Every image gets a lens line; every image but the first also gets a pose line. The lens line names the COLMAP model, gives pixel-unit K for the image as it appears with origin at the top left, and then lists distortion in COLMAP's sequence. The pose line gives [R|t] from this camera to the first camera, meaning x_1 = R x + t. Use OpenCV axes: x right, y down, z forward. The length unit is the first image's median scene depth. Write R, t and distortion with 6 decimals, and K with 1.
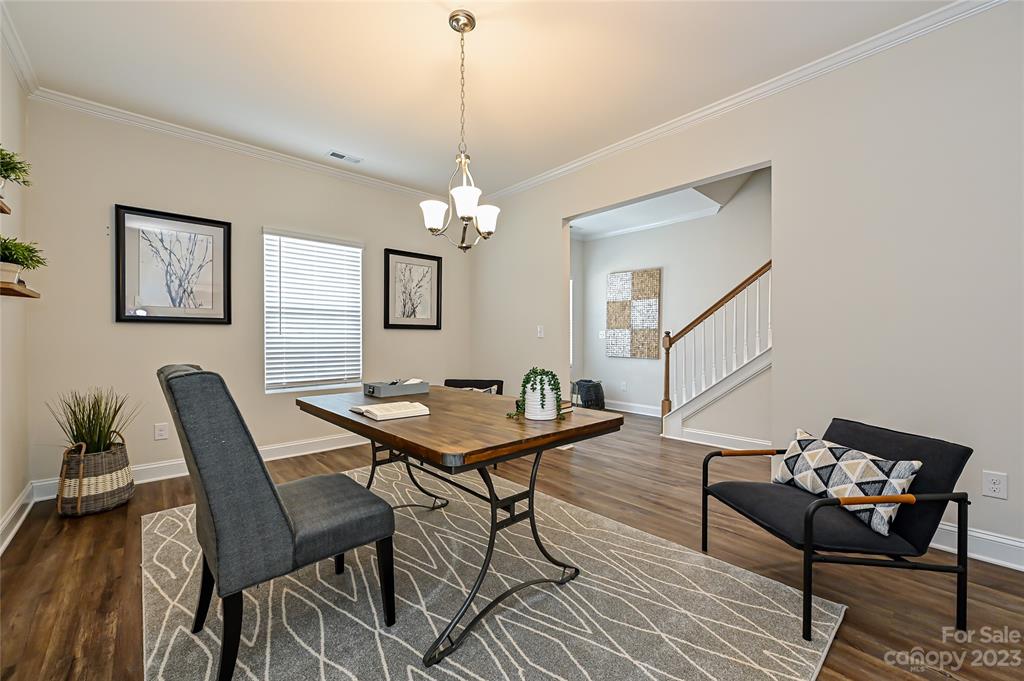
lens RADIAL K [[409.0, 0, 508.6], [0, 409.0, 340.5], [0, 0, 1]] dist [0.003194, 0.000148]
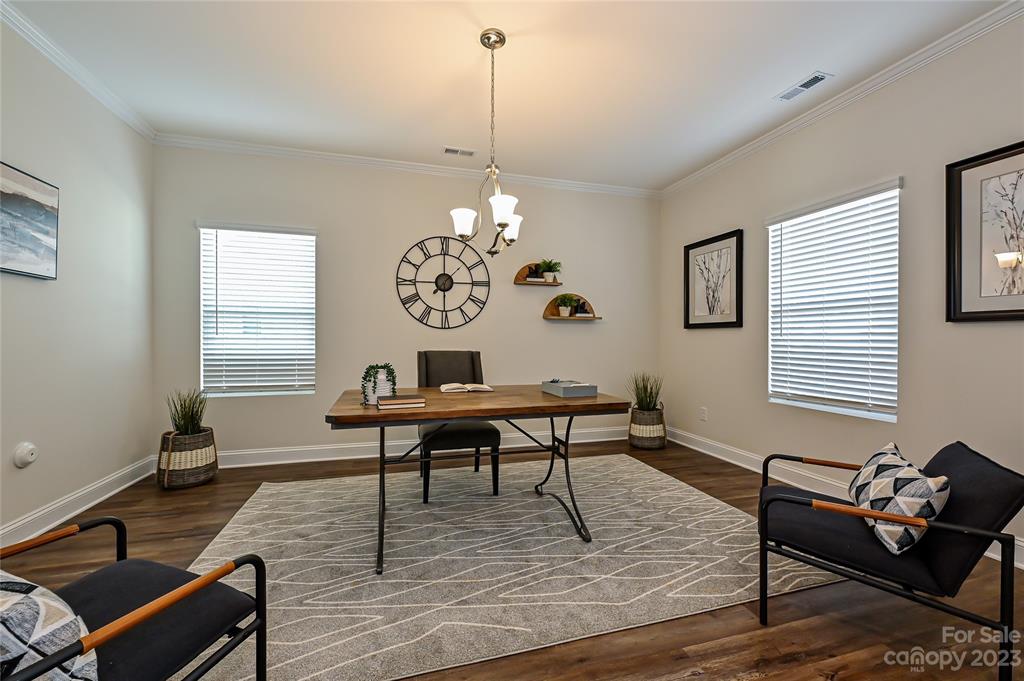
lens RADIAL K [[409.0, 0, 510.5], [0, 409.0, 337.0], [0, 0, 1]] dist [0.003194, 0.000148]
pose [[-0.438757, -0.005779, -0.898587, 0.522740], [-0.008247, 0.999963, -0.002404, -0.007270], [0.898568, 0.006356, -0.438789, 0.968175]]
